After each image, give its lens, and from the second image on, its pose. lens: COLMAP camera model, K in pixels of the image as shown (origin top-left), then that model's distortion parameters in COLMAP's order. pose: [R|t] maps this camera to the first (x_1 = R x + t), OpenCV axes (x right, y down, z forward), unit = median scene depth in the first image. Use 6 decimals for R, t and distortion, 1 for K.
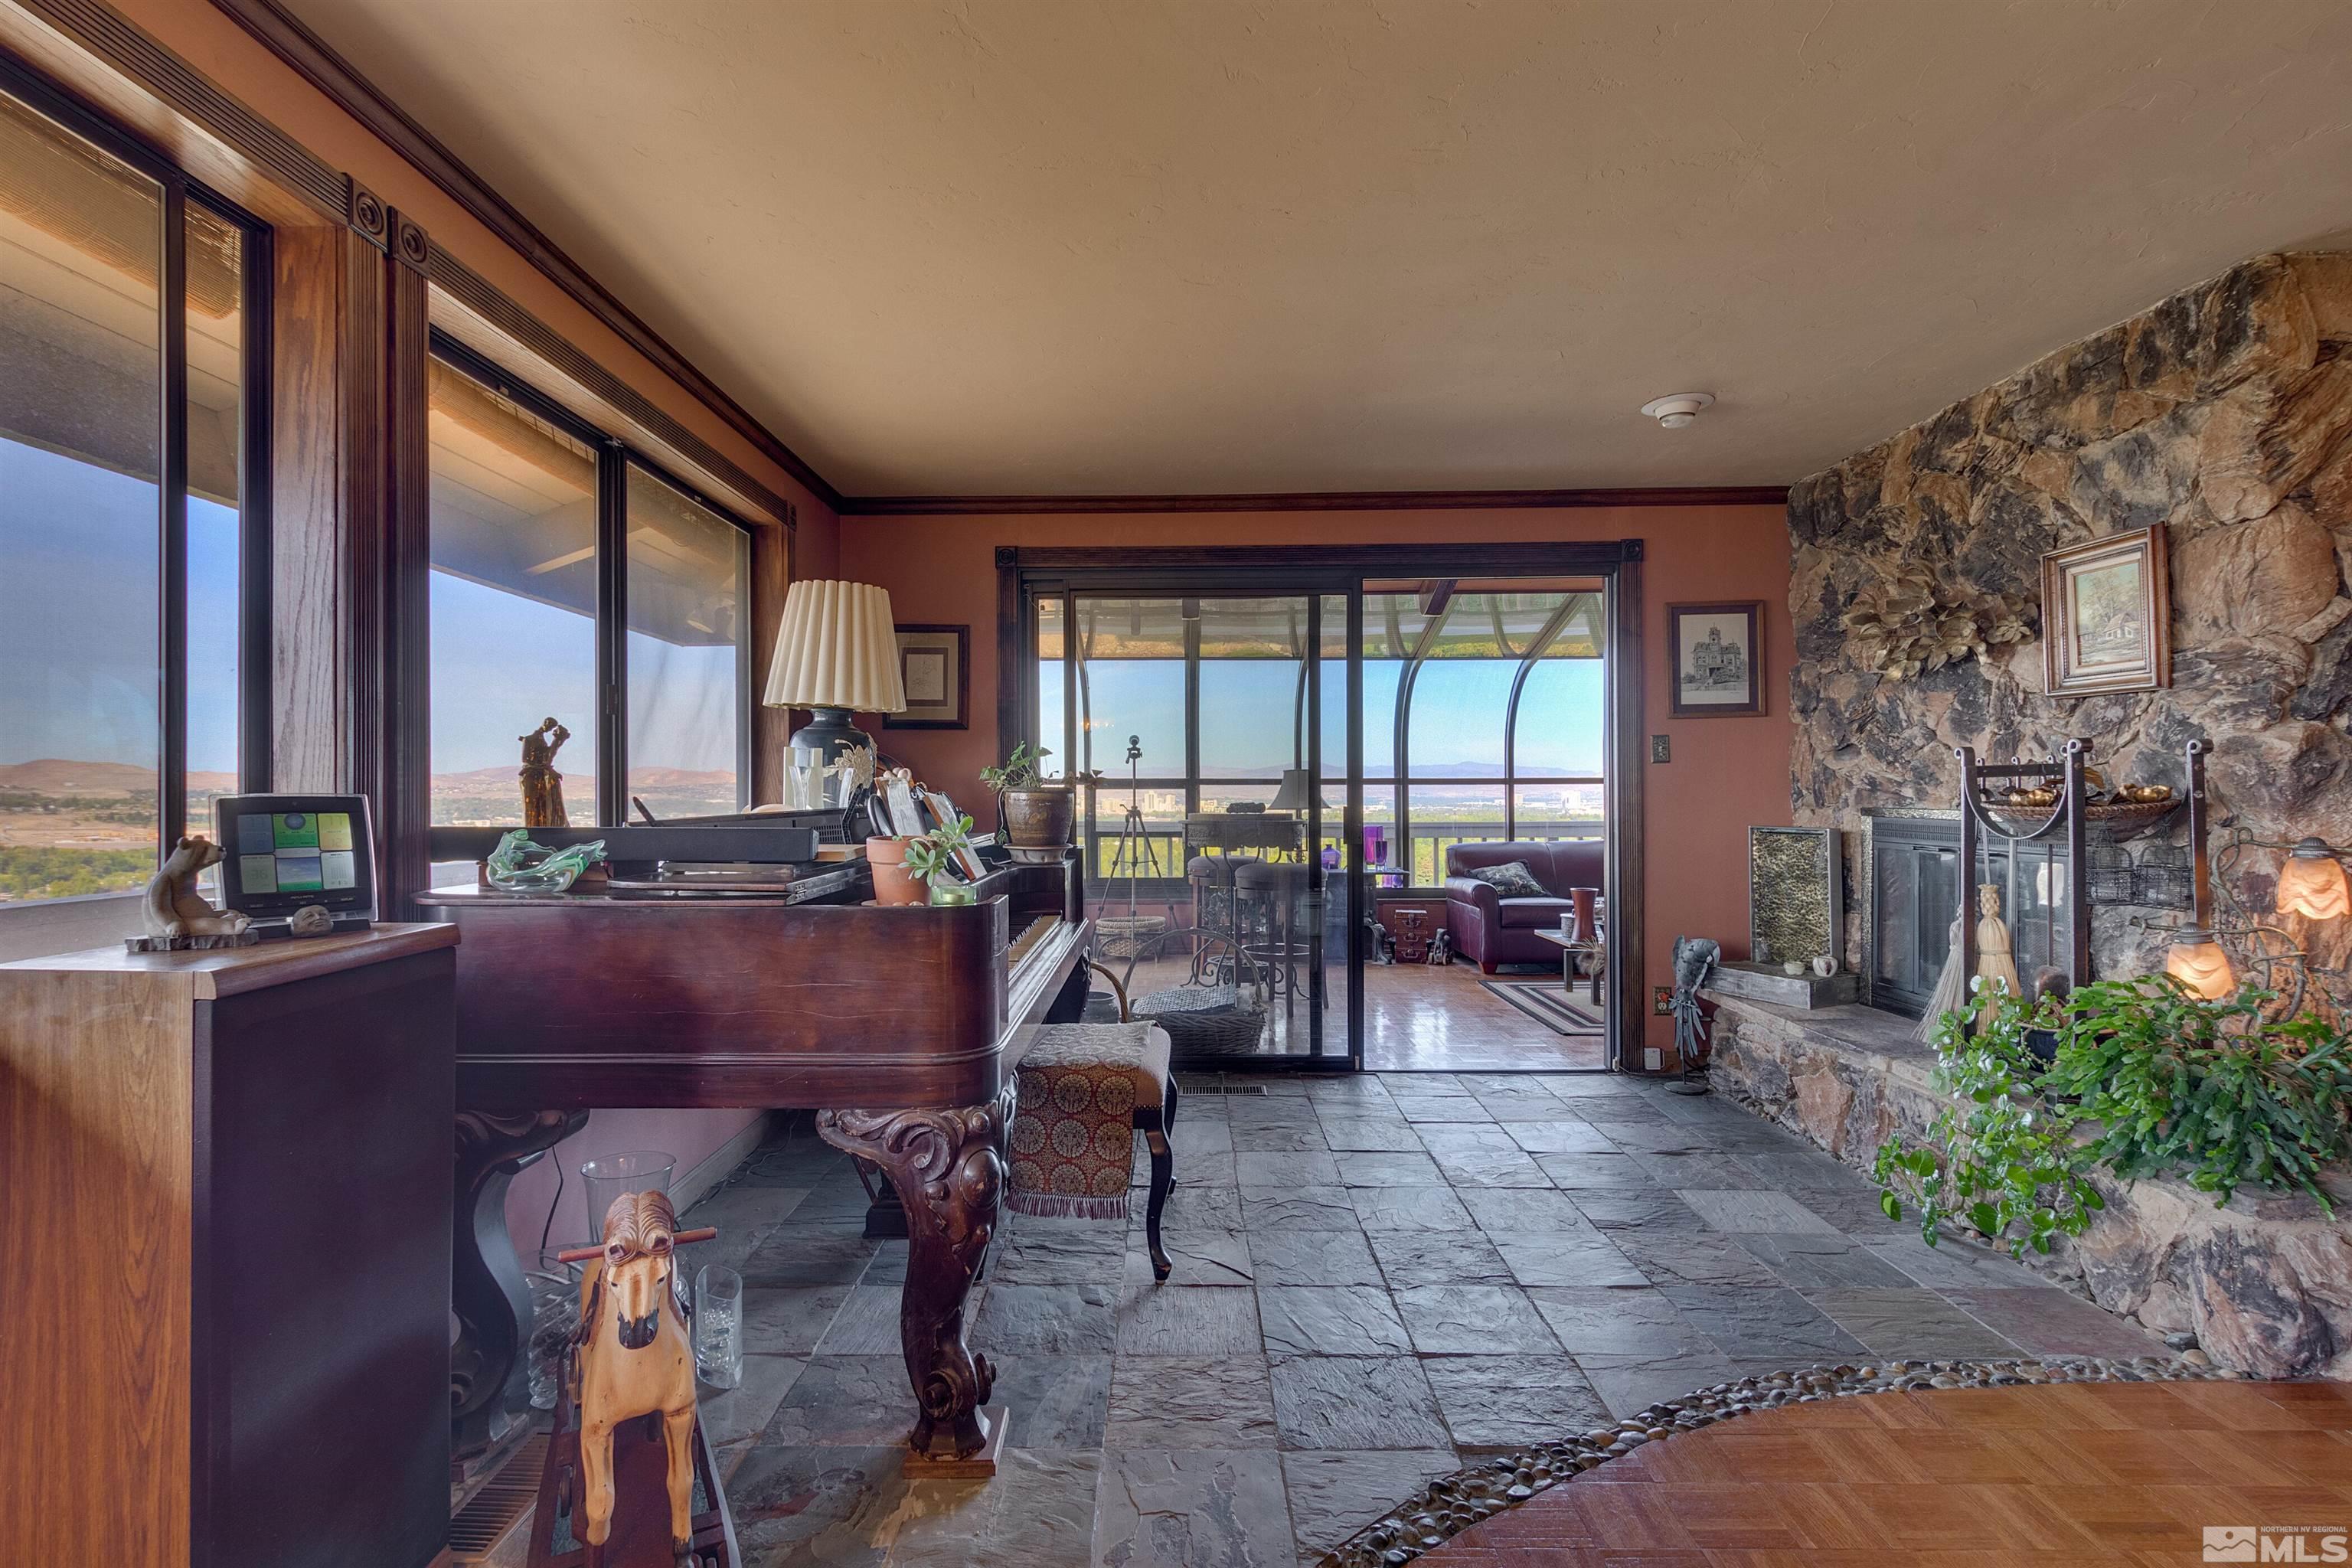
lens RADIAL K [[1072.1, 0, 1166.3], [0, 1072.1, 784.1], [0, 0, 1]] dist [-0.000591, 0.000570]
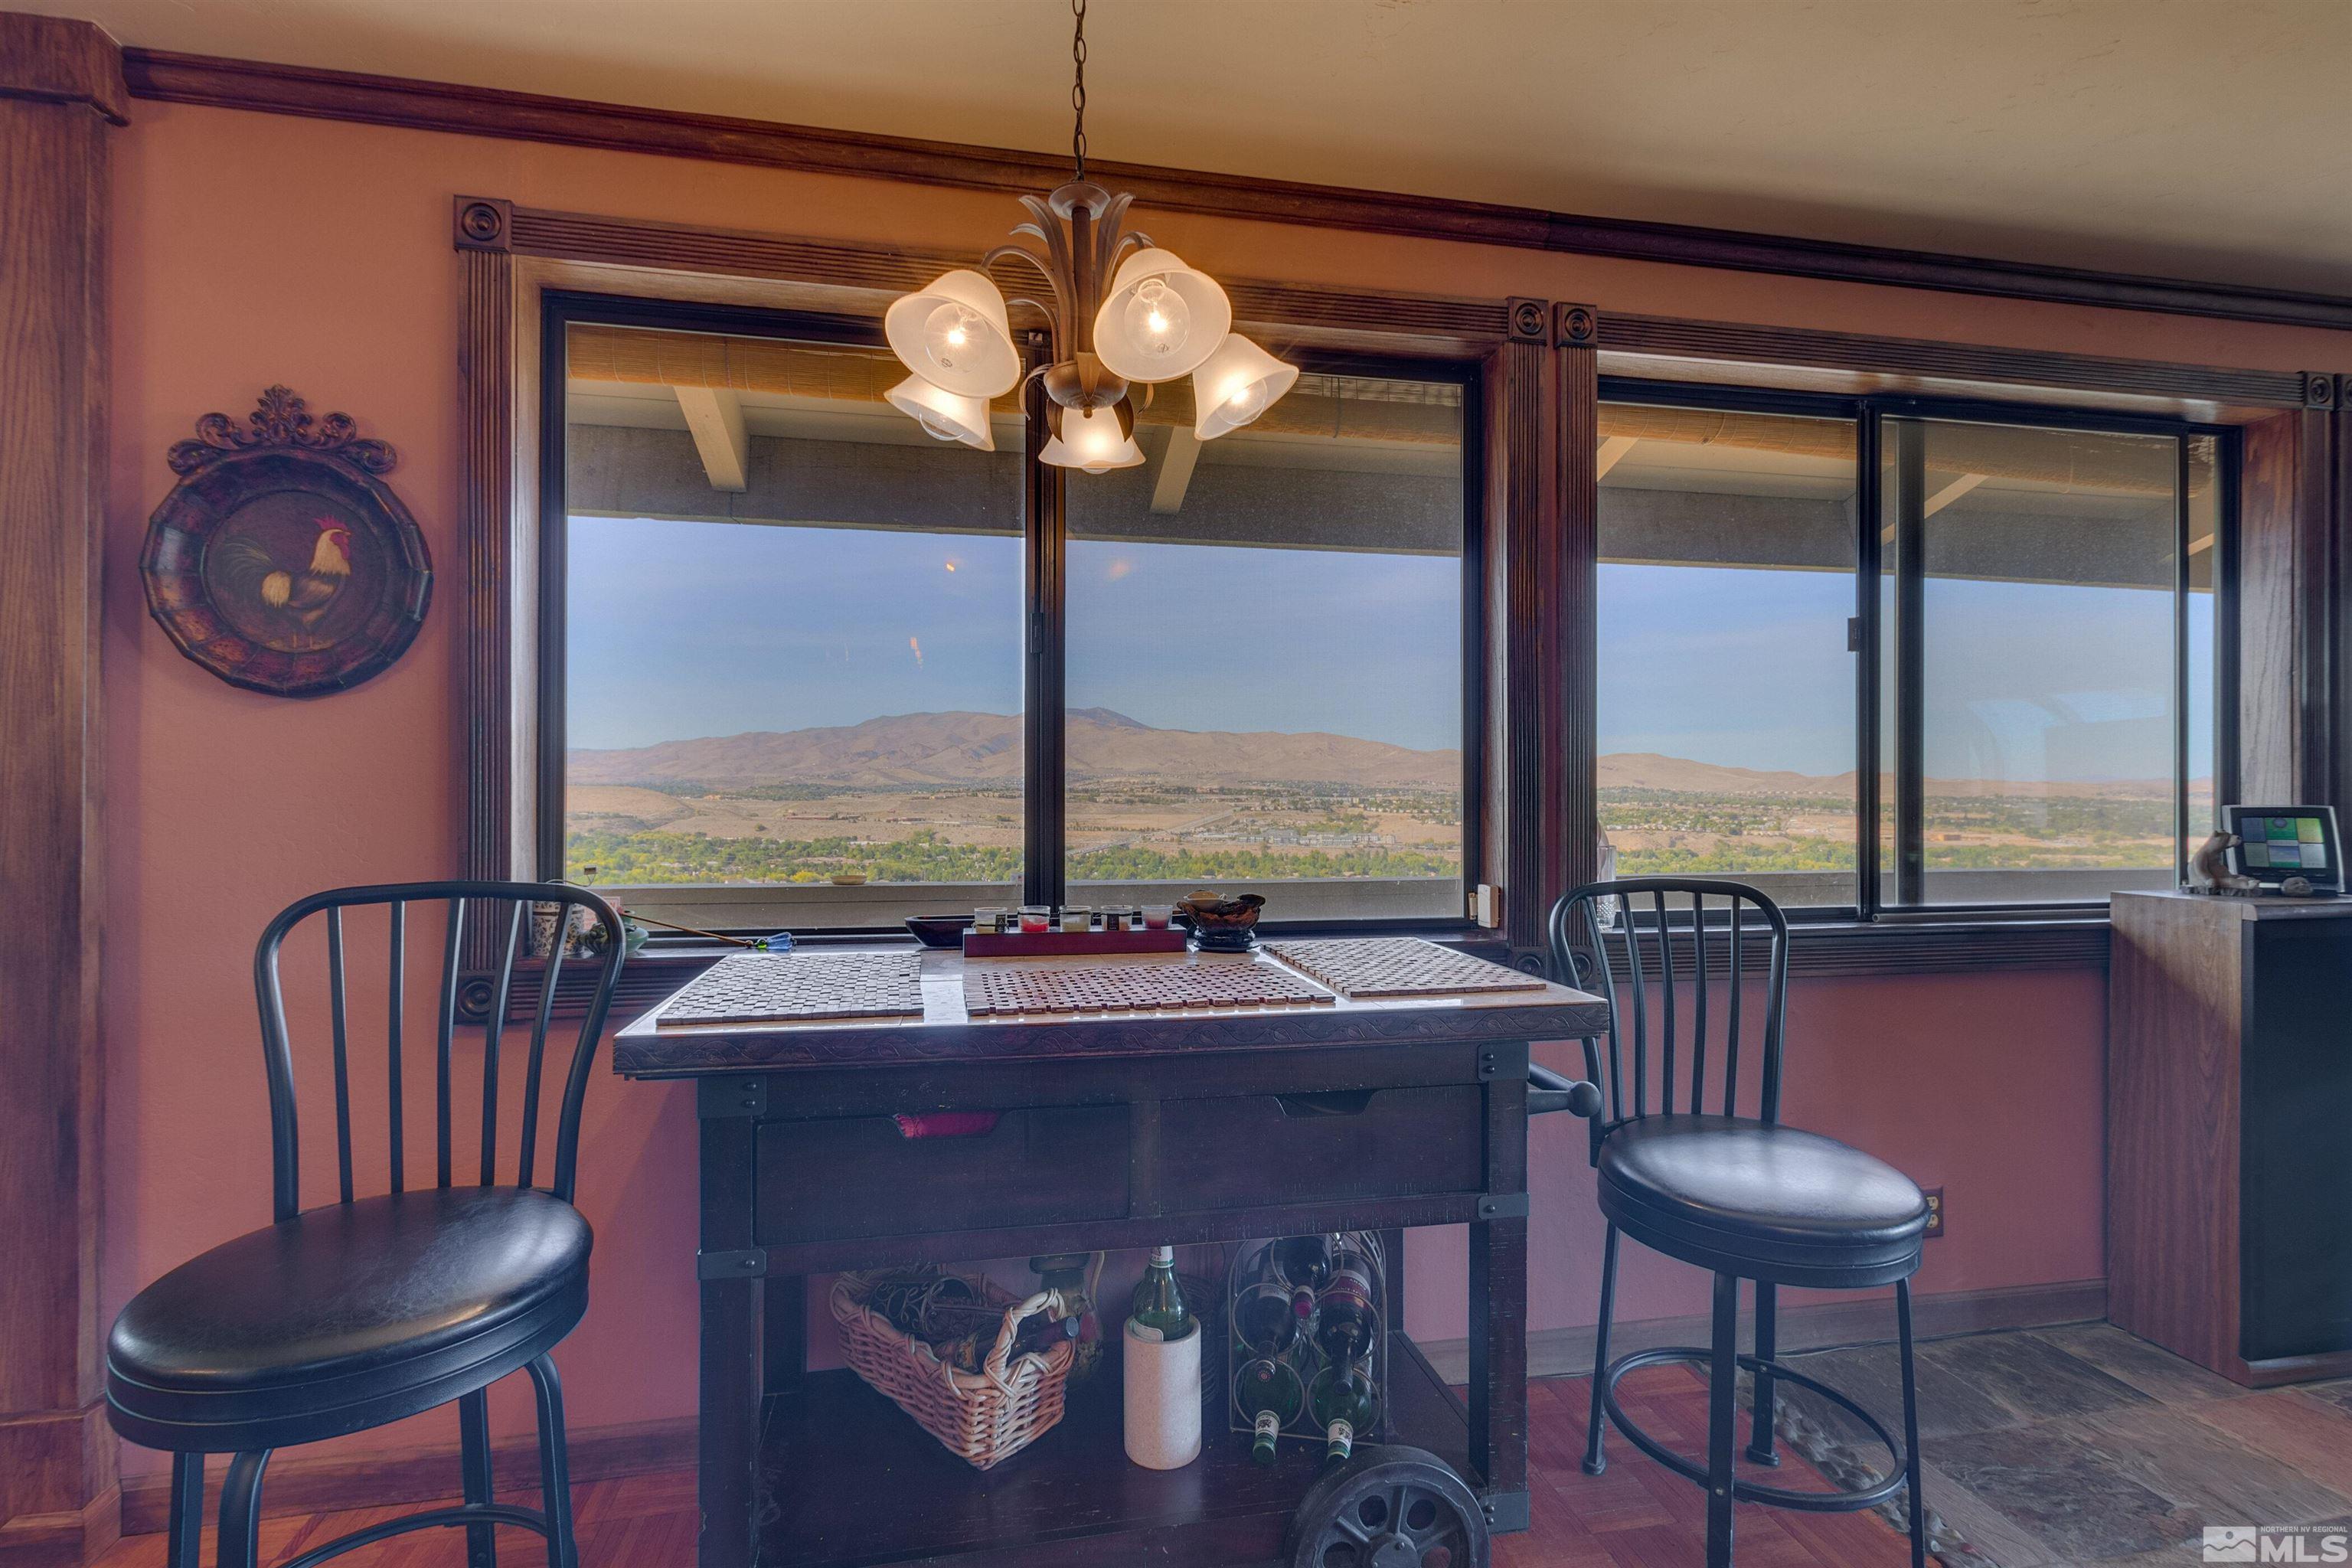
lens RADIAL K [[1072.1, 0, 1169.0], [0, 1072.1, 796.0], [0, 0, 1]] dist [-0.000591, 0.000570]
pose [[0.193012, 0.002006, -0.981194, 0.421748], [0.000156, 0.999998, 0.002075, -0.007933], [0.981196, -0.000554, 0.193011, -0.920972]]
